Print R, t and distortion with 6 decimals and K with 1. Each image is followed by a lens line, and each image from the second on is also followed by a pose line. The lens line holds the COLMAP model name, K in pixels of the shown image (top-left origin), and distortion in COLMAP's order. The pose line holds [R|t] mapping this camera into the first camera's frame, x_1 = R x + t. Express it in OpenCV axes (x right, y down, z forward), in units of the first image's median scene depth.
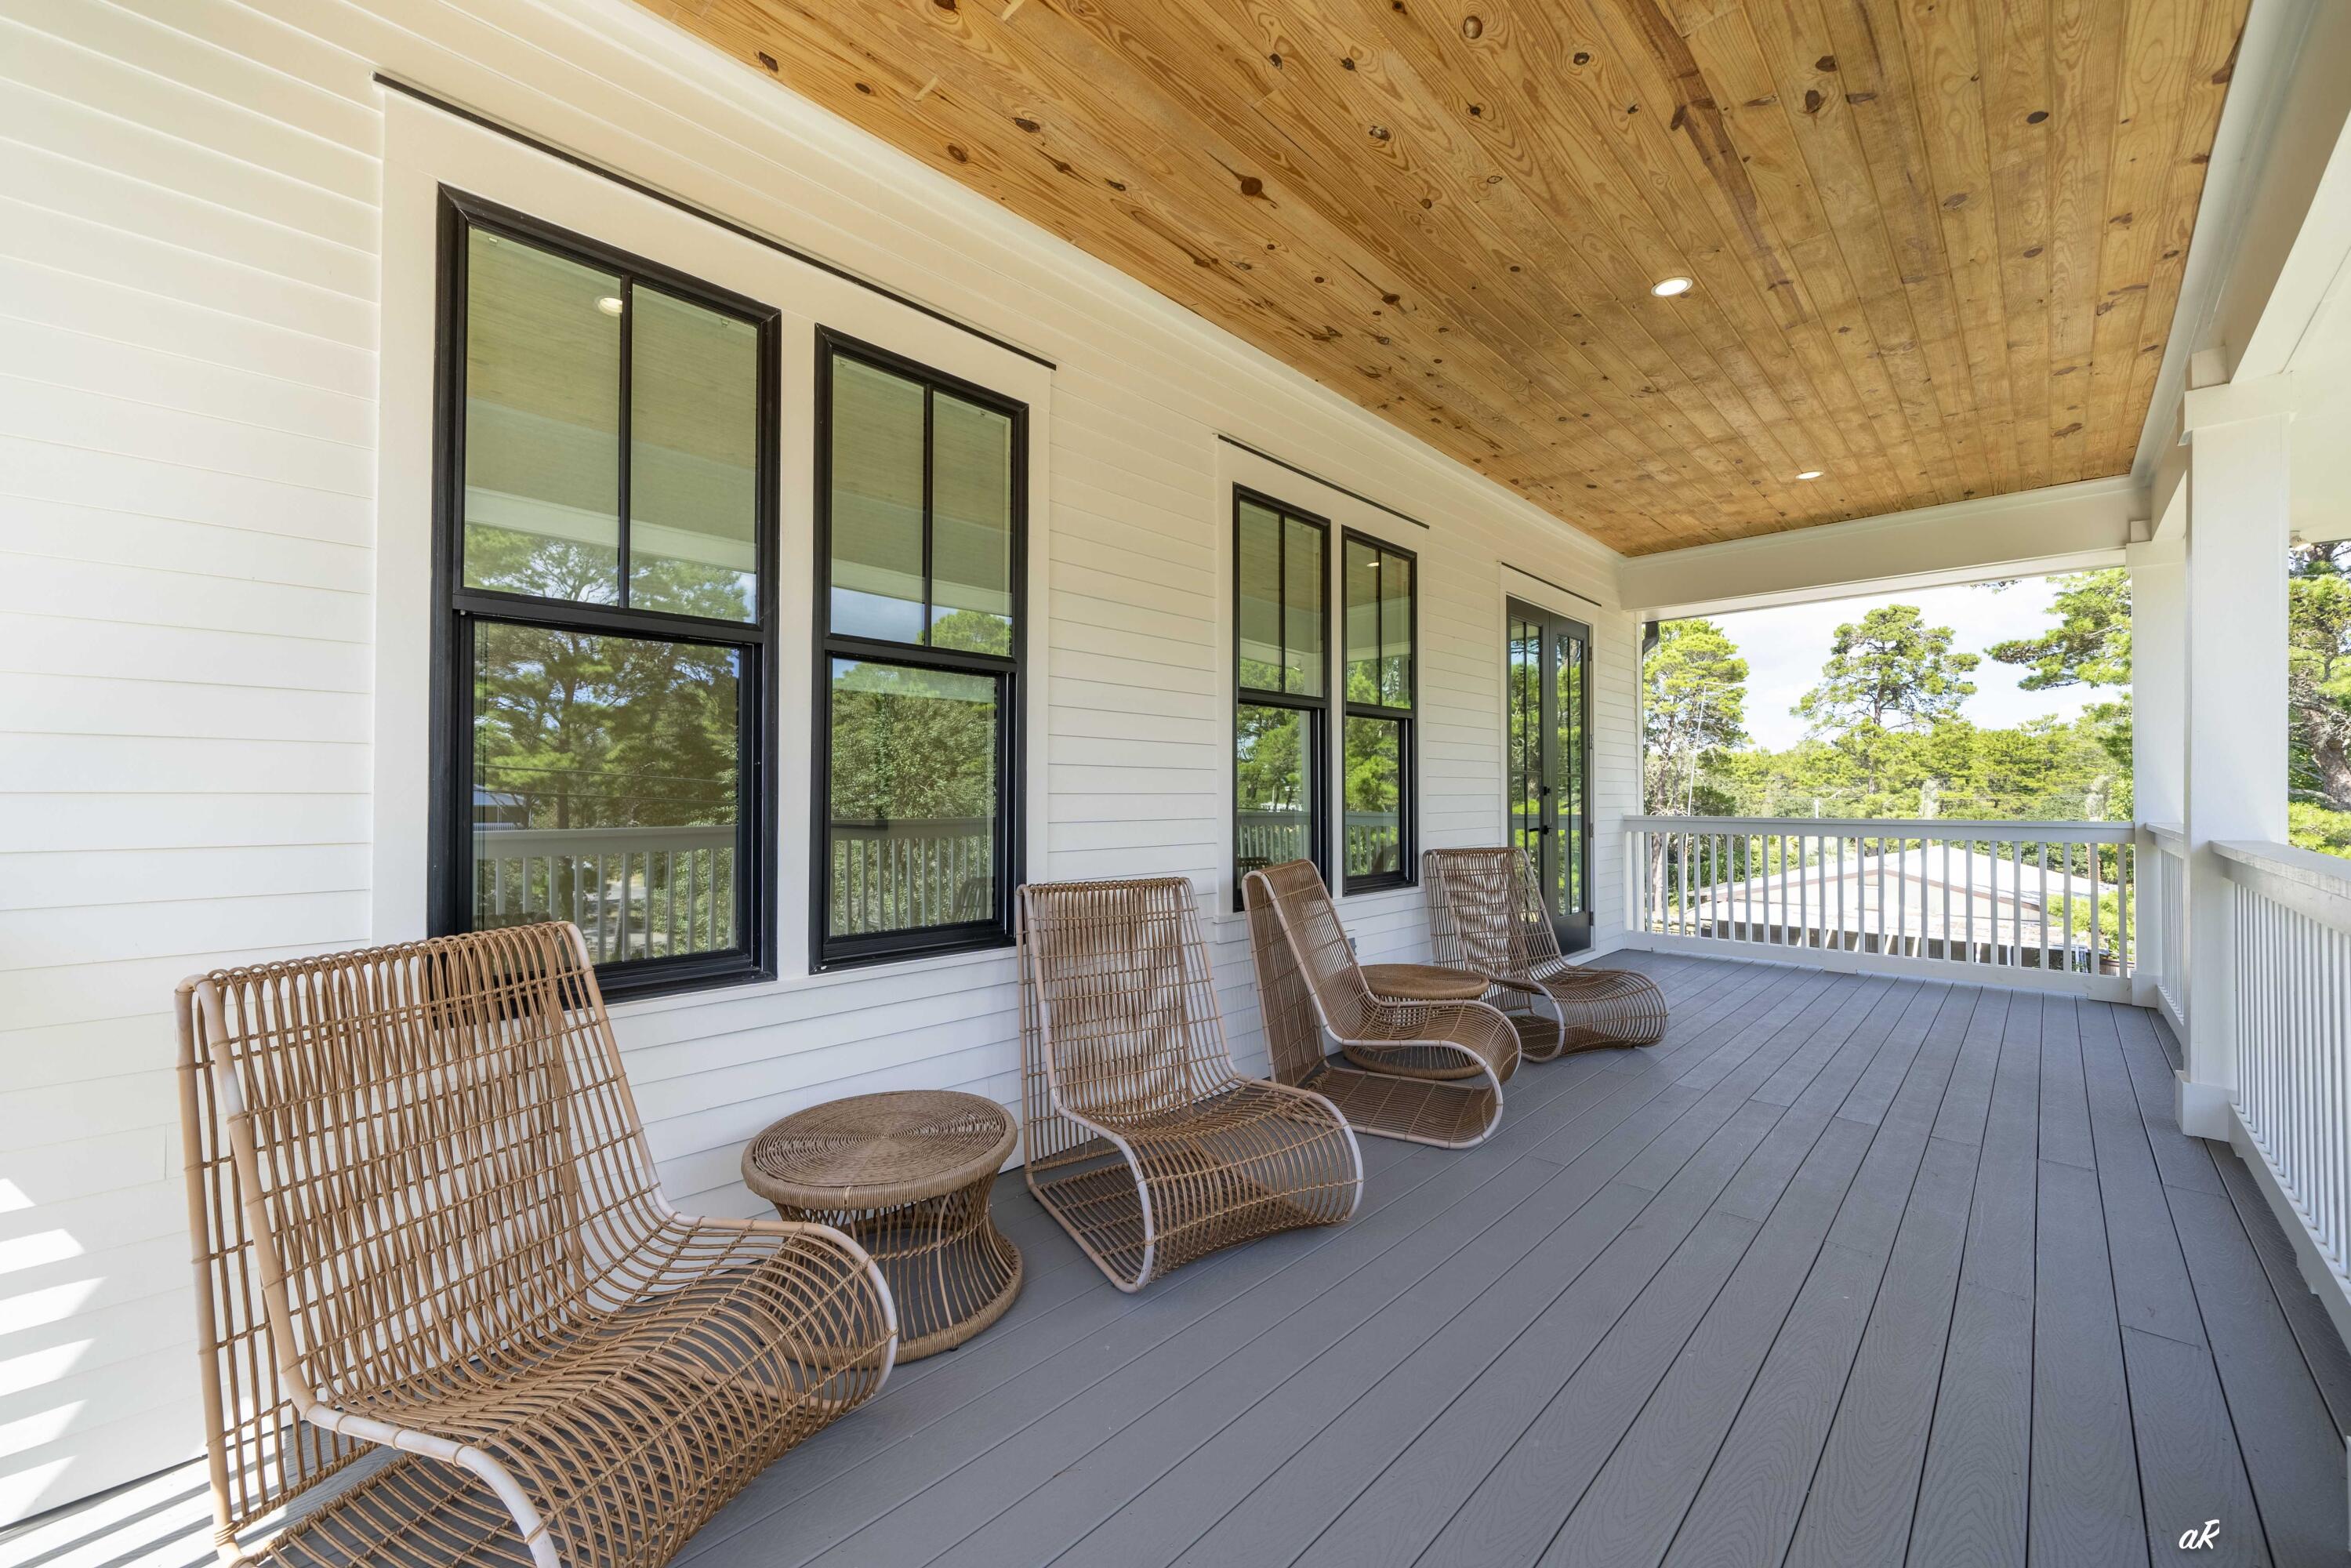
lens RADIAL K [[857.8, 0, 1173.3], [0, 857.8, 792.1], [0, 0, 1]] dist [-0.002379, -0.000287]
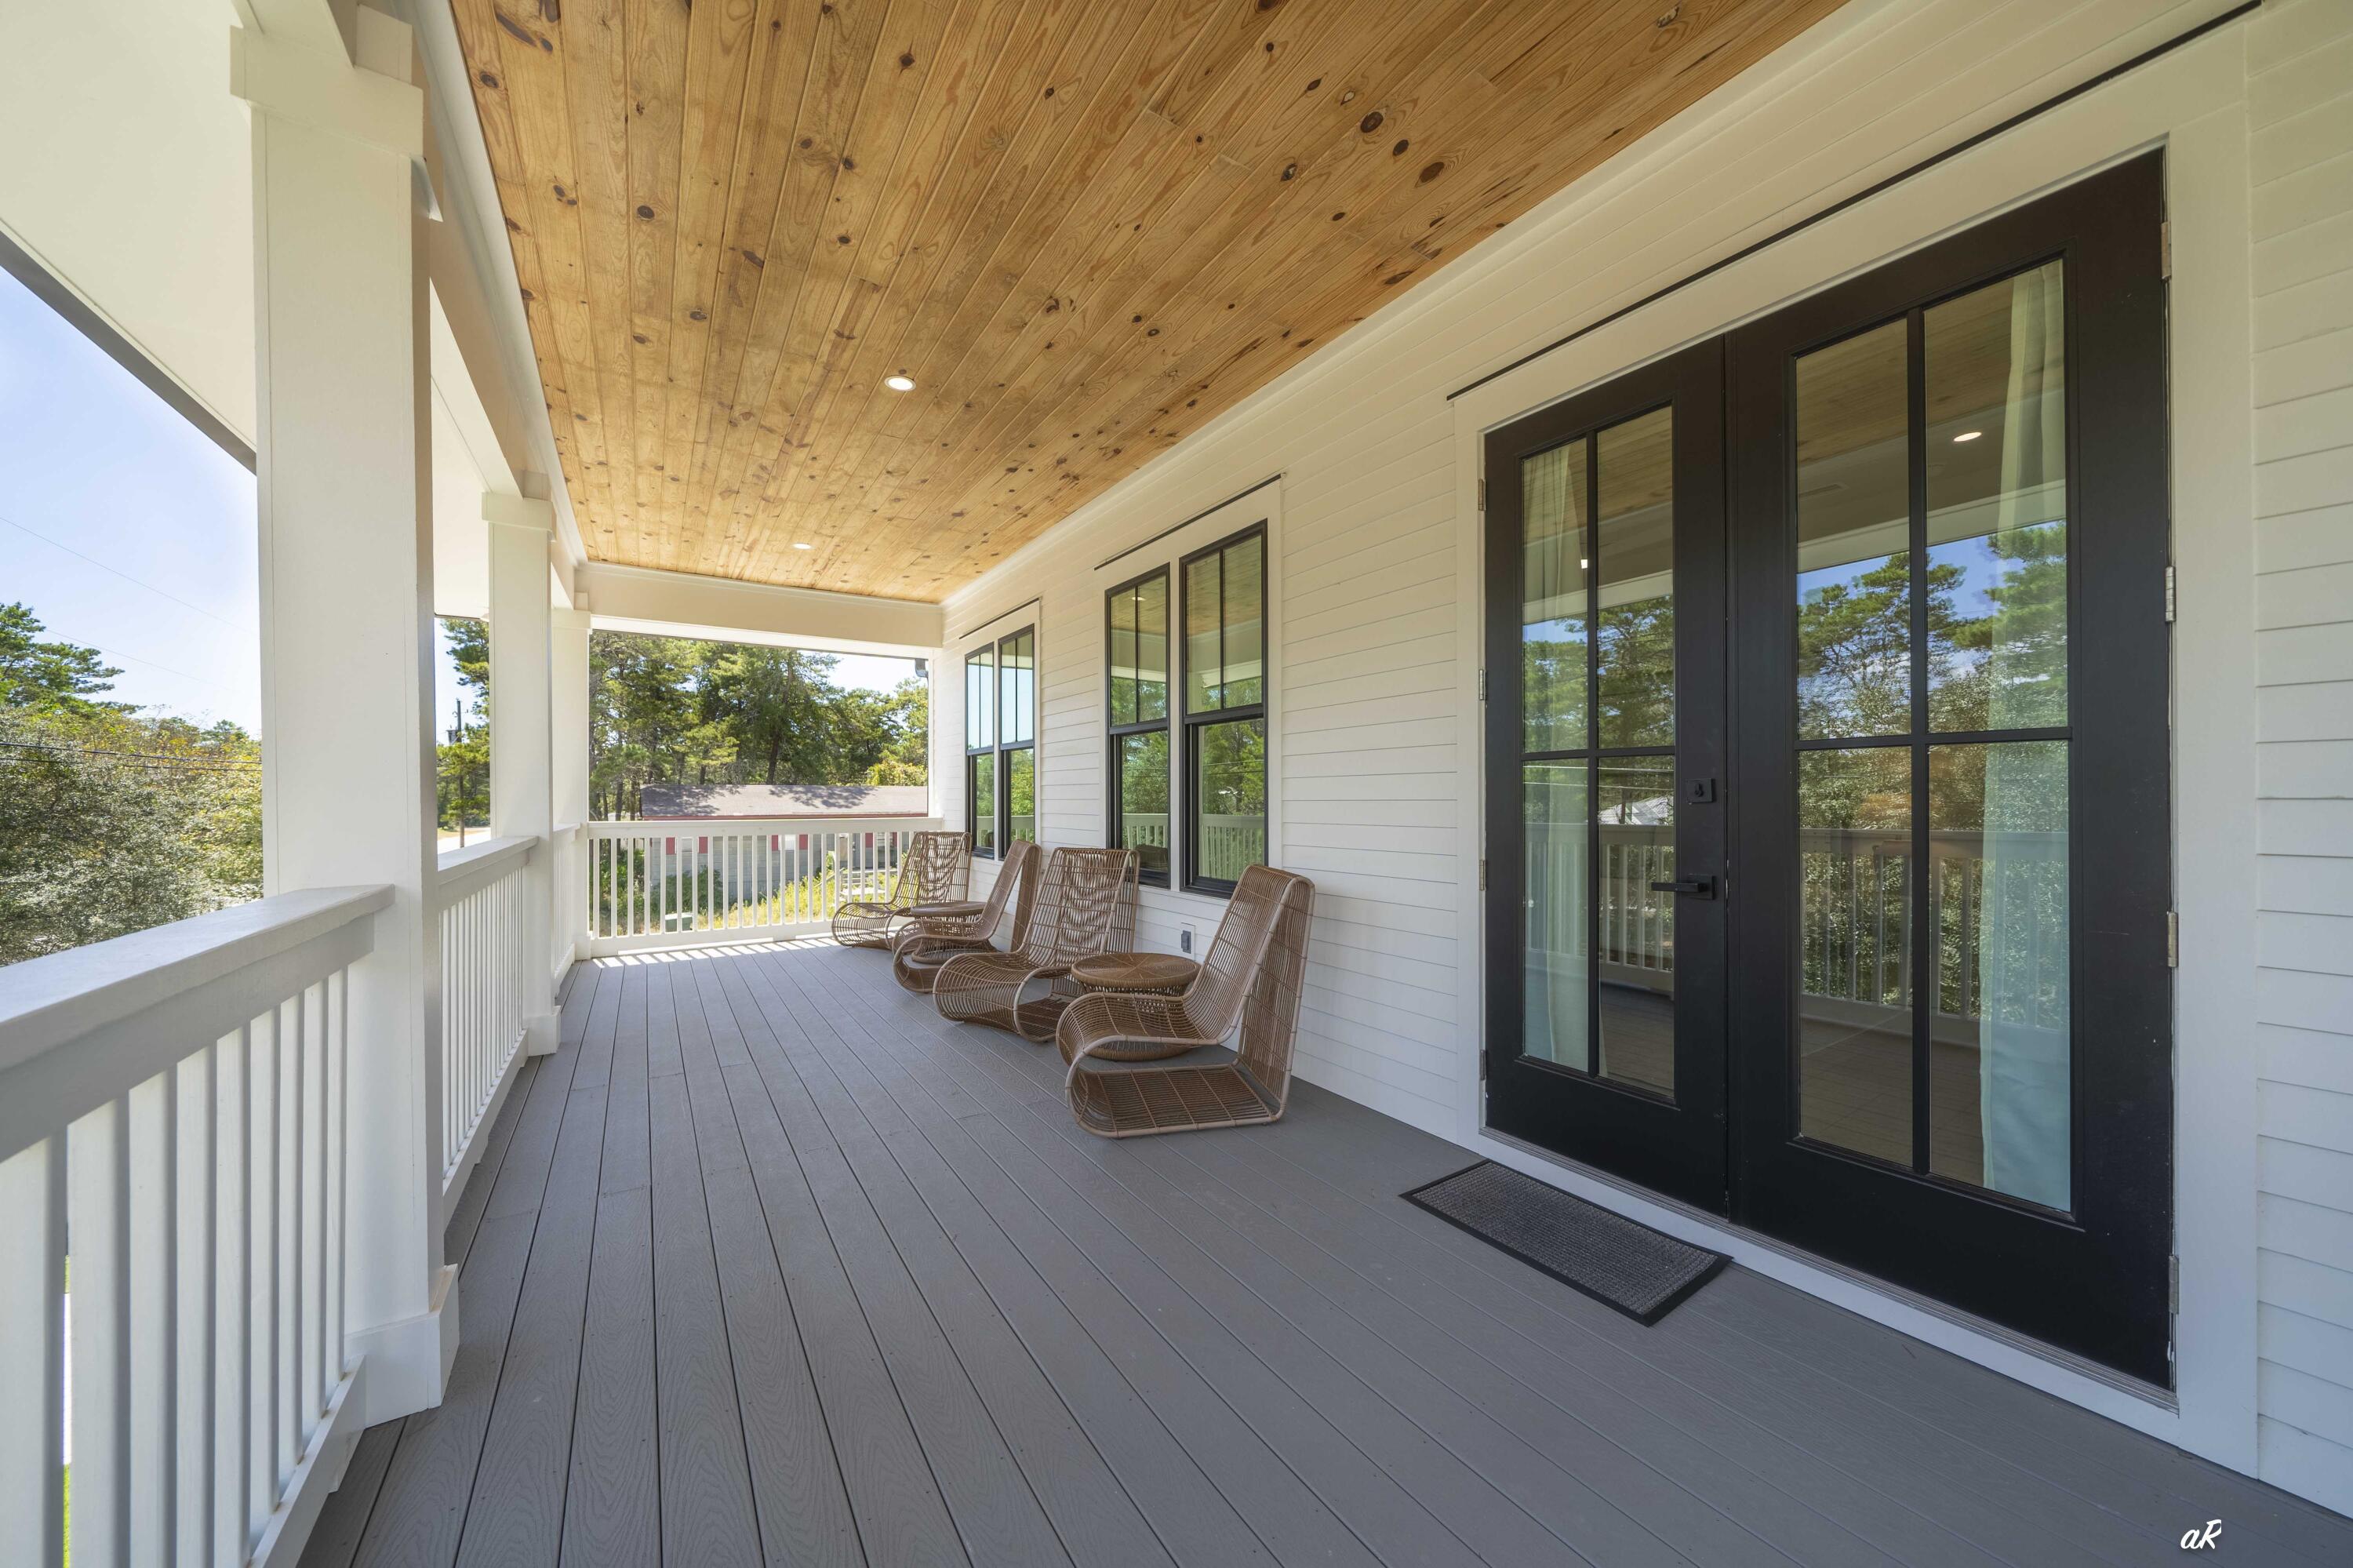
lens RADIAL K [[763.0, 0, 1184.7], [0, 763.0, 801.8], [0, 0, 1]] dist [-0.005891, 0.000676]
pose [[-0.149497, 0.003033, -0.988757, 1.271533], [0.012144, 0.999926, 0.001231, 0.005430], [0.988688, -0.011824, -0.149523, 1.241731]]
